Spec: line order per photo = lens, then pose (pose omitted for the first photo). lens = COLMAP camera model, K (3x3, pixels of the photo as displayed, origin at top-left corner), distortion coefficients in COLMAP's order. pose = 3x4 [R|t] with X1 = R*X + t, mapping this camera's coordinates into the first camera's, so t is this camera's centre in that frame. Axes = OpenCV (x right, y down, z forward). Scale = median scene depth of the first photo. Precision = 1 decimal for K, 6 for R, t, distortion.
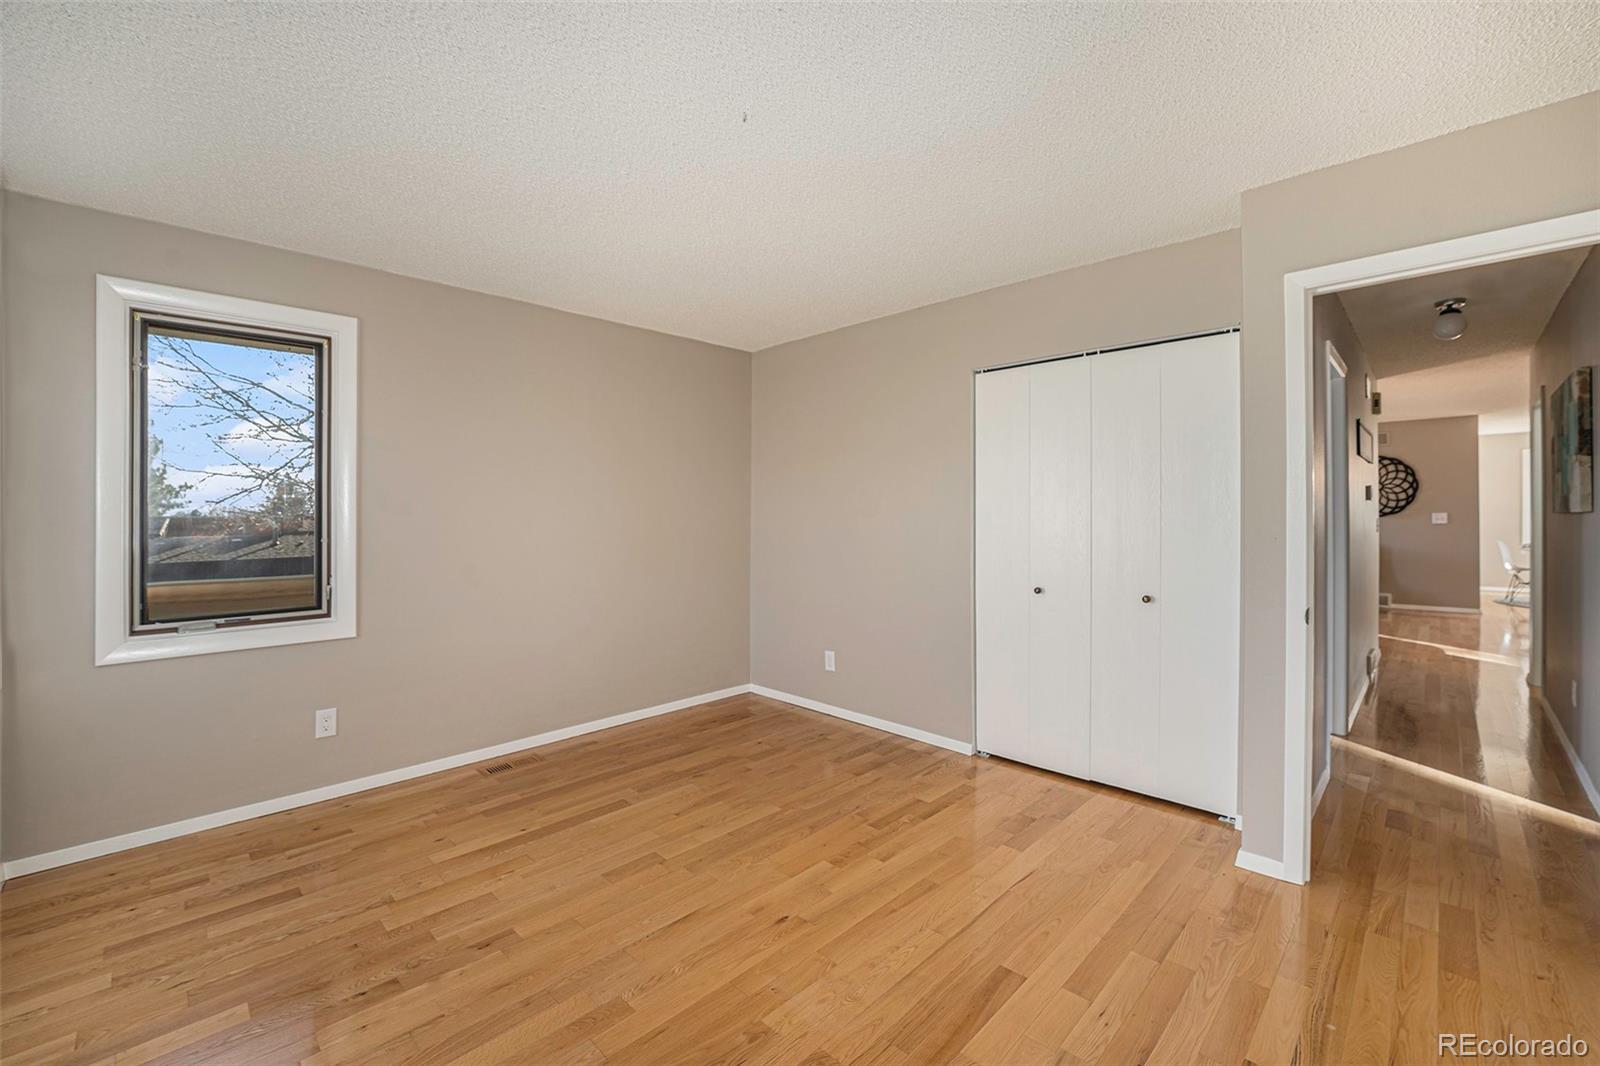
lens RADIAL K [[657.3, 0, 790.2], [0, 657.3, 538.3], [0, 0, 1]] dist [-0.022531, -0.000185]
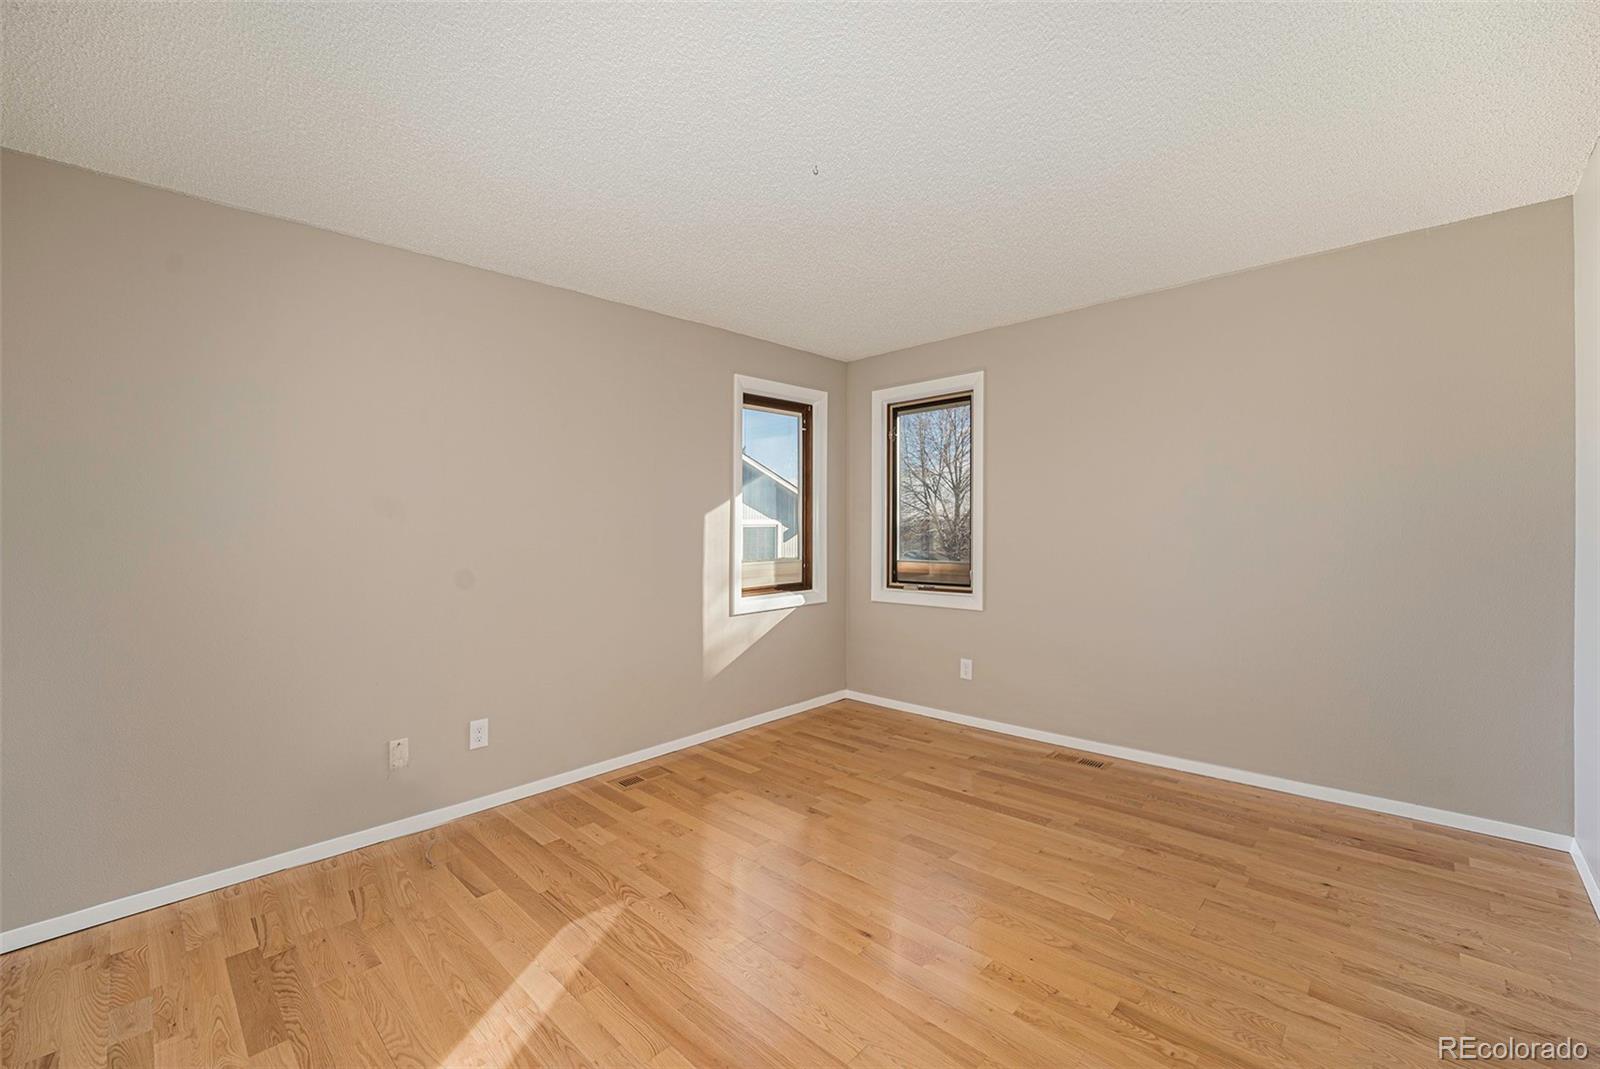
lens RADIAL K [[657.3, 0, 790.2], [0, 657.3, 539.8], [0, 0, 1]] dist [-0.022531, -0.000185]
pose [[0.009365, 0.027940, -0.999566, 0.669605], [-0.014187, 0.999513, 0.027806, -0.025303], [0.999856, 0.013920, 0.009757, 0.605786]]
